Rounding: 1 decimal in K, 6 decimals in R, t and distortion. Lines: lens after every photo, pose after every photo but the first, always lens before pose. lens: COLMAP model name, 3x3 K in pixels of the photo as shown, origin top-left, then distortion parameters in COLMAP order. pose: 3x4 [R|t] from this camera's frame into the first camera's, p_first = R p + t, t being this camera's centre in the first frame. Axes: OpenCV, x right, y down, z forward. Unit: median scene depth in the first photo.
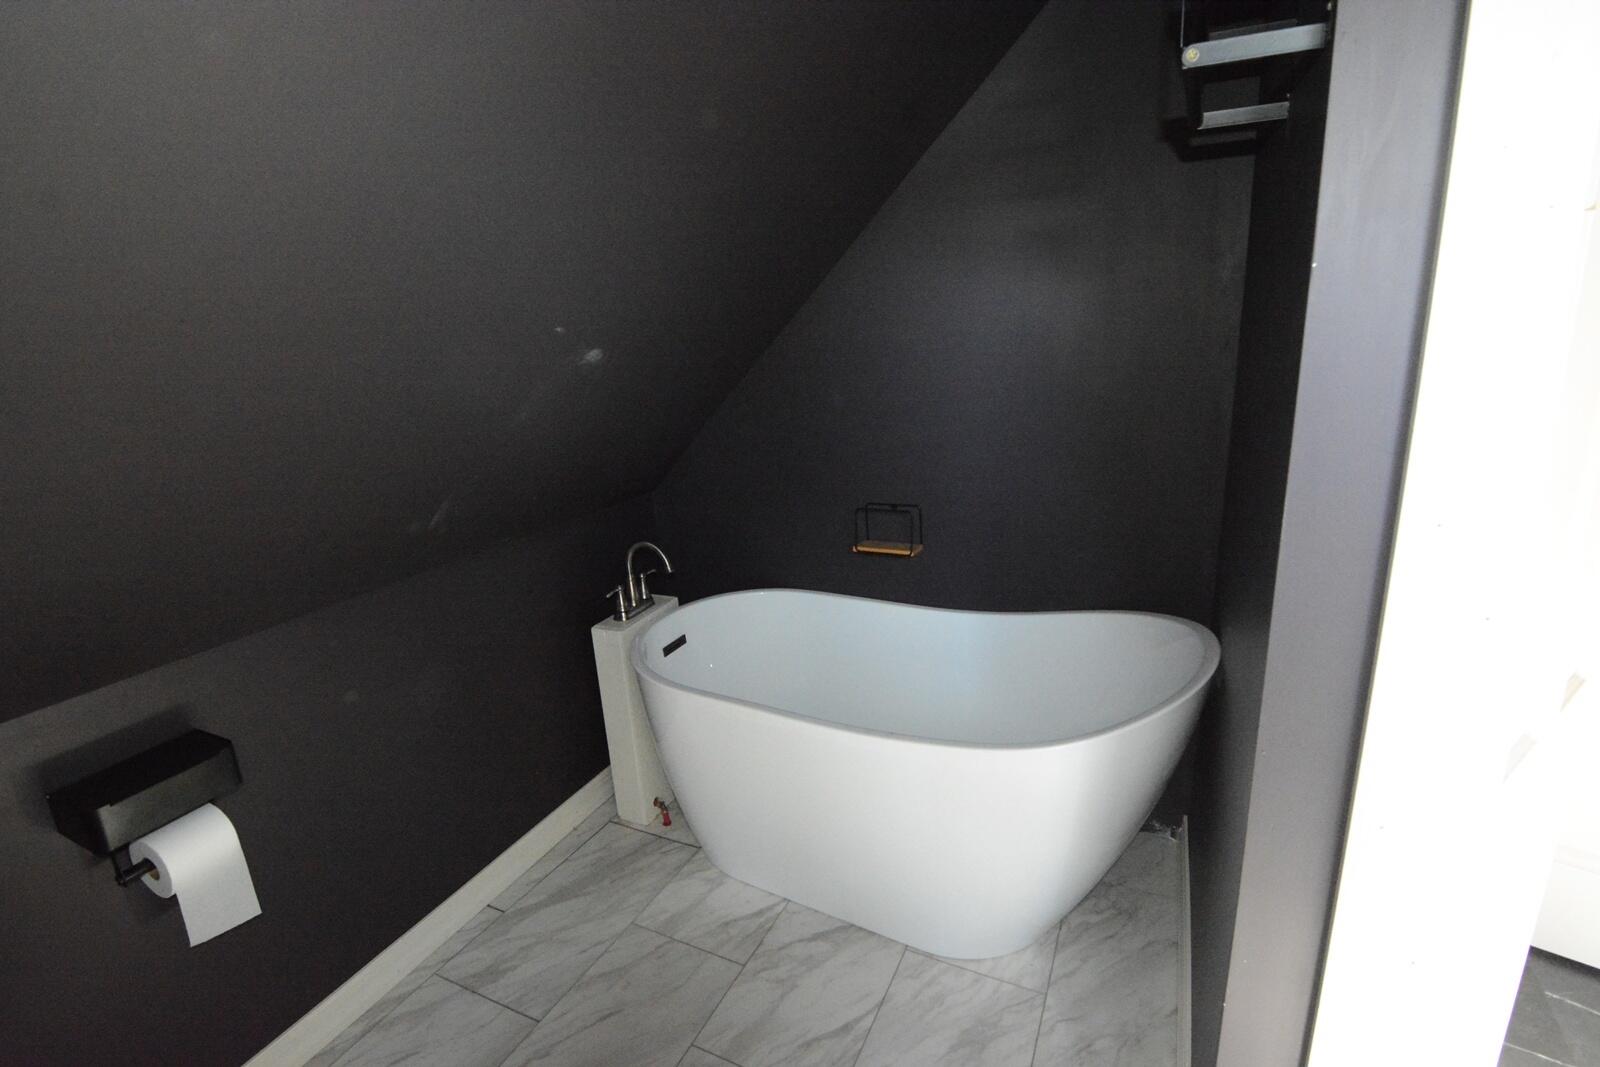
lens RADIAL K [[780.7, 0, 799.2], [0, 780.7, 535.4], [0, 0, 1]] dist [-0.002584, -0.013480]
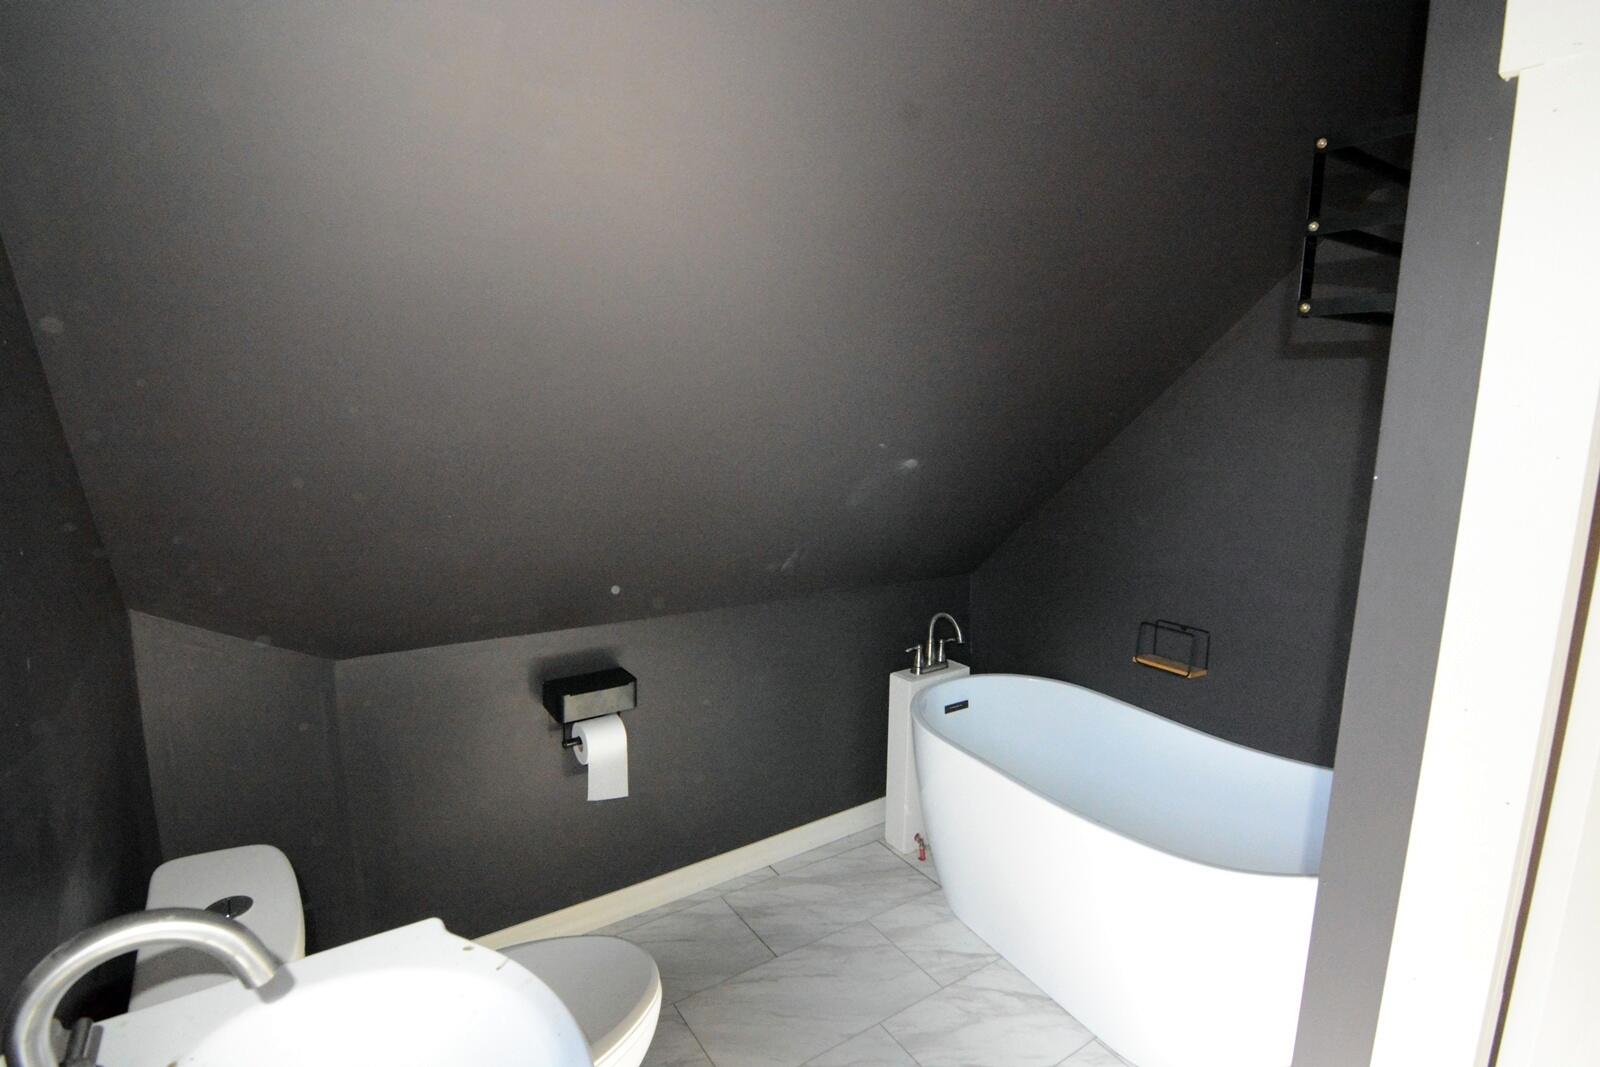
lens RADIAL K [[780.7, 0, 799.2], [0, 780.7, 535.4], [0, 0, 1]] dist [-0.002584, -0.013480]
pose [[0.867176, 0.152079, -0.474212, 0.158415], [-0.198801, 0.978782, -0.049647, -0.004426], [0.456600, 0.137327, 0.879010, -0.171225]]
